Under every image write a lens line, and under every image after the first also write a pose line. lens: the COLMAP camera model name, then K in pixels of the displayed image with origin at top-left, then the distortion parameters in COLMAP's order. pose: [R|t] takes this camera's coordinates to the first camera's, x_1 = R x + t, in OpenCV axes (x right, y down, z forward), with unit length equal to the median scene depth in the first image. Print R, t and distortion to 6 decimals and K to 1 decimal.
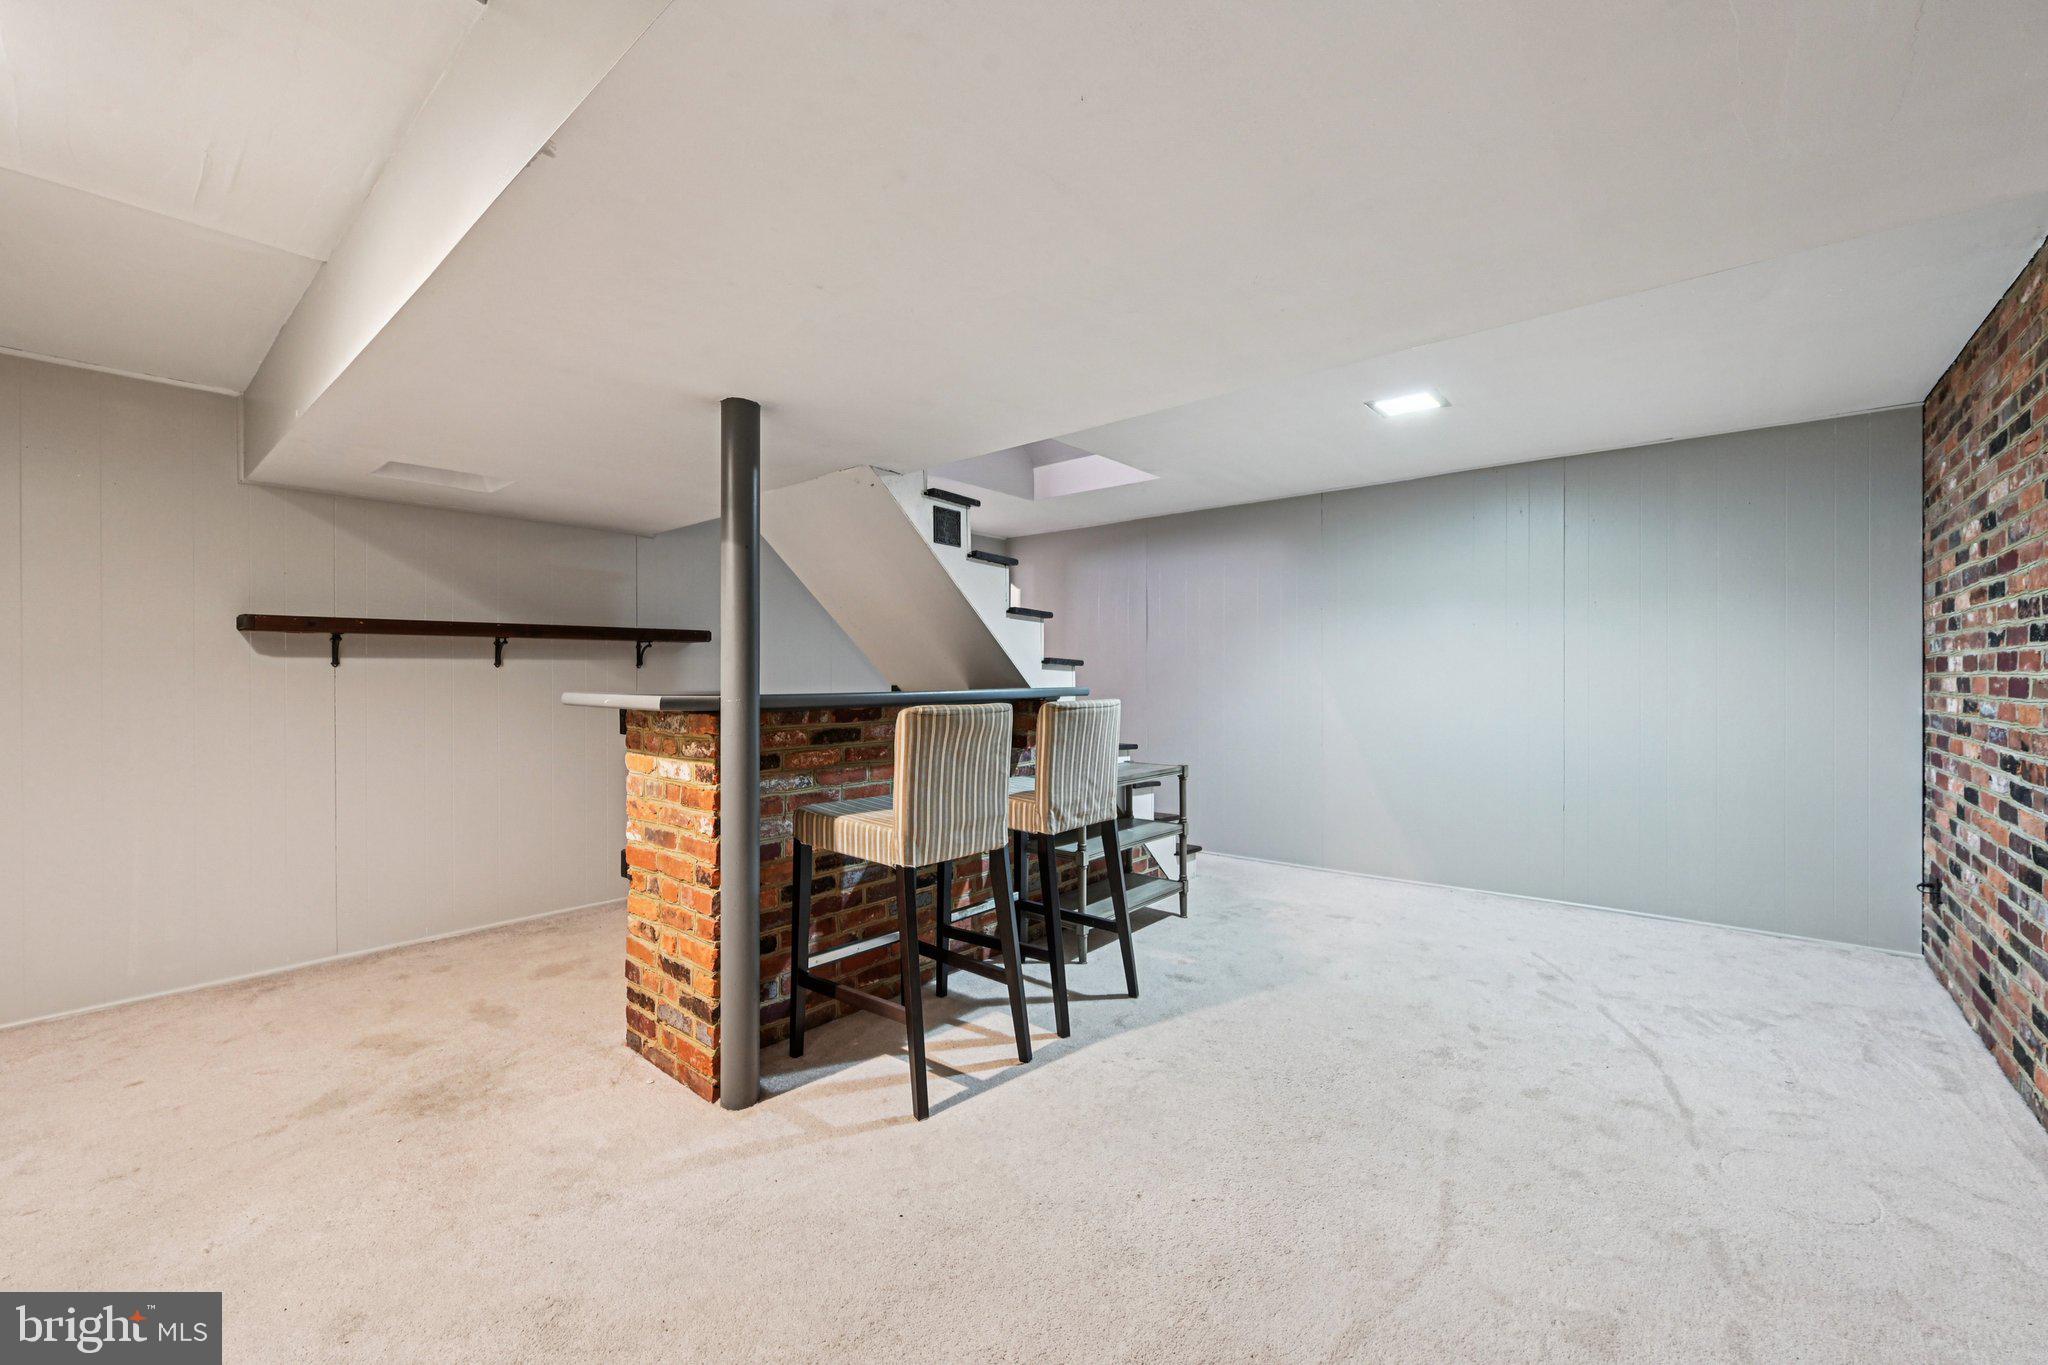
lens RADIAL K [[810.9, 0, 1016.9], [0, 810.9, 687.7], [0, 0, 1]] dist [-0.001802, 0.000031]
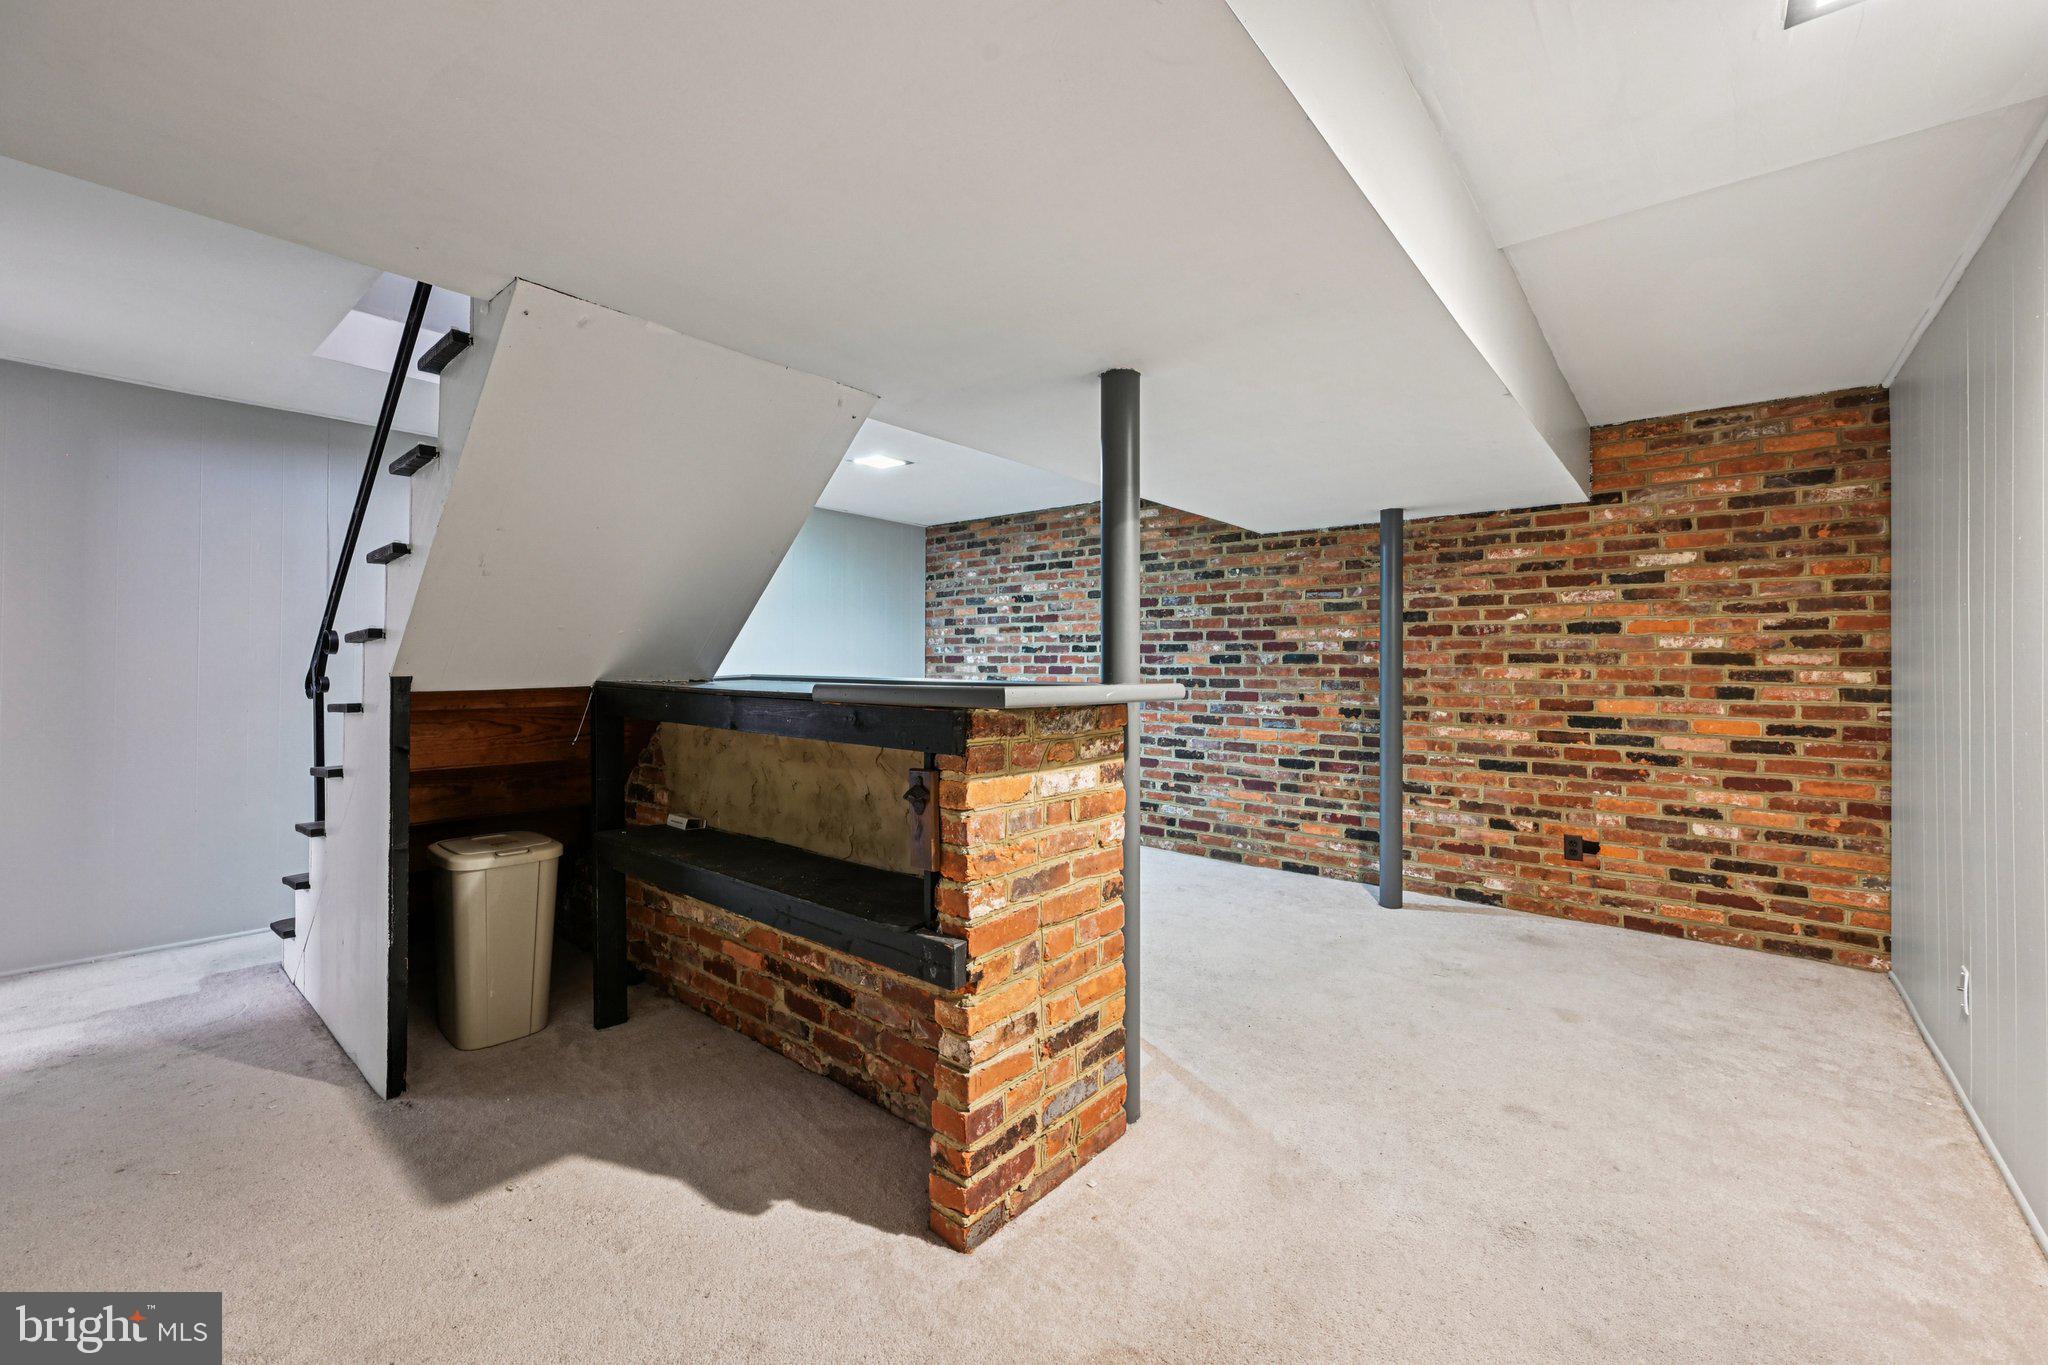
lens RADIAL K [[810.9, 0, 1036.1], [0, 810.9, 667.0], [0, 0, 1]] dist [-0.001802, 0.000031]
pose [[-0.015452, 0.002396, 0.999878, -0.920607], [0.005052, 0.999985, -0.002319, -0.005004], [-0.999868, 0.005016, -0.015464, 0.798659]]
